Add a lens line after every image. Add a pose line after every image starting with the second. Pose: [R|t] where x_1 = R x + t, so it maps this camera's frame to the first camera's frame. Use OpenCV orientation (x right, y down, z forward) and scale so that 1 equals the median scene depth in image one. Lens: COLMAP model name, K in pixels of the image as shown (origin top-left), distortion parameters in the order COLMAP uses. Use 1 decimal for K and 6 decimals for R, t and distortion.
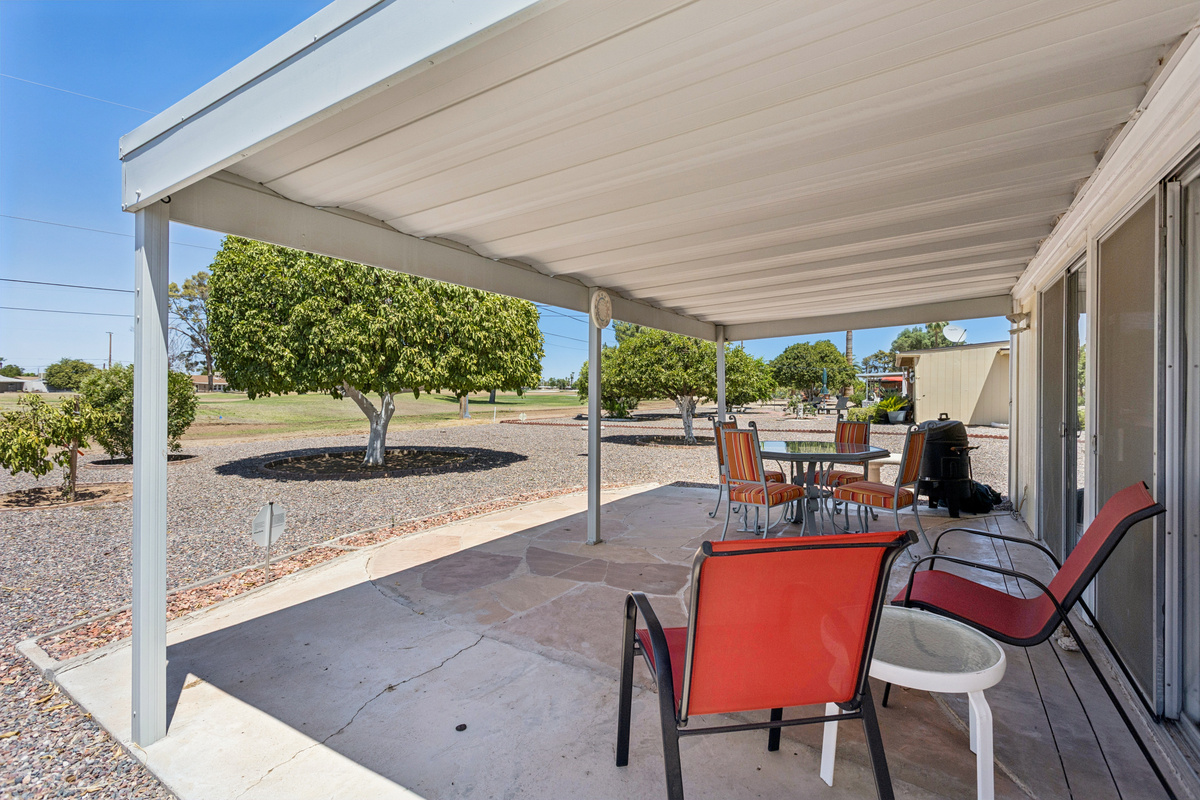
lens RADIAL K [[564.4, 0, 597.5], [0, 564.4, 389.8], [0, 0, 1]] dist [-0.001296, 0.001358]
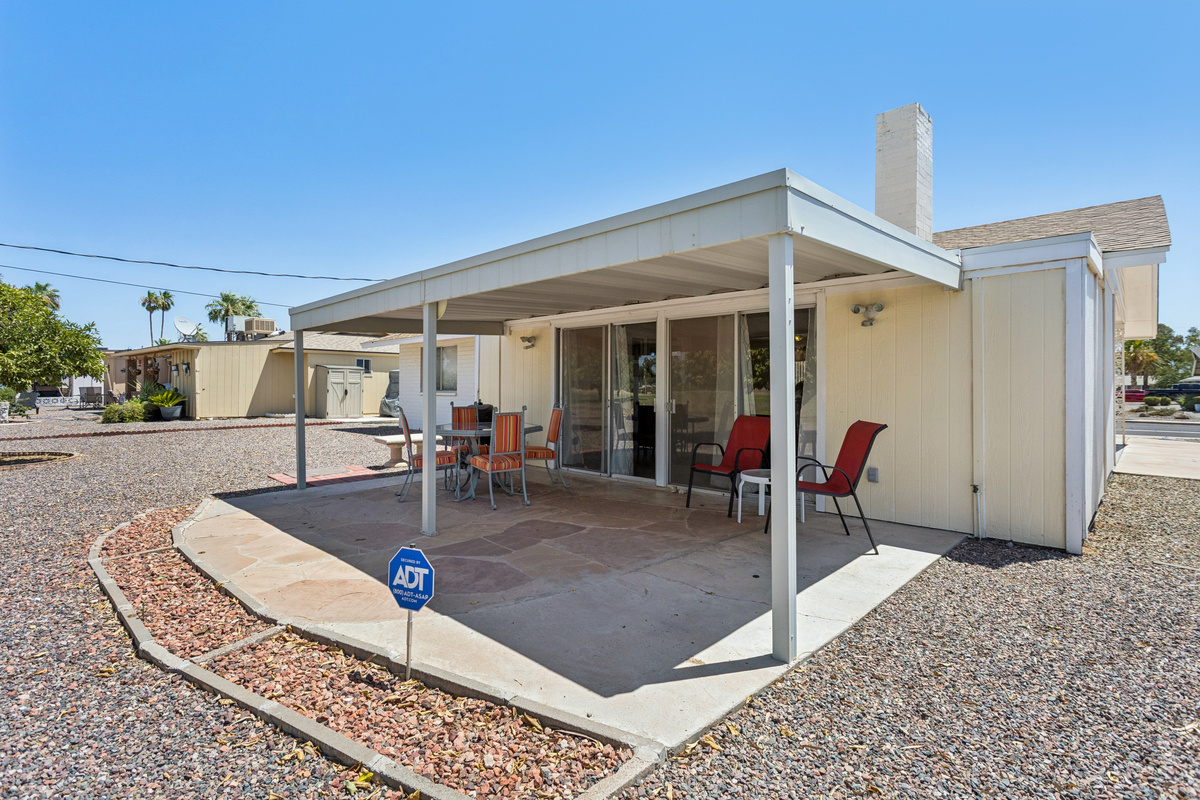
lens RADIAL K [[564.4, 0, 597.5], [0, 564.4, 389.8], [0, 0, 1]] dist [-0.001296, 0.001358]
pose [[0.224526, -0.006103, 0.974449, -1.260908], [-0.004048, 0.999966, 0.007196, 0.008358], [-0.974460, -0.005560, 0.224493, 0.673069]]
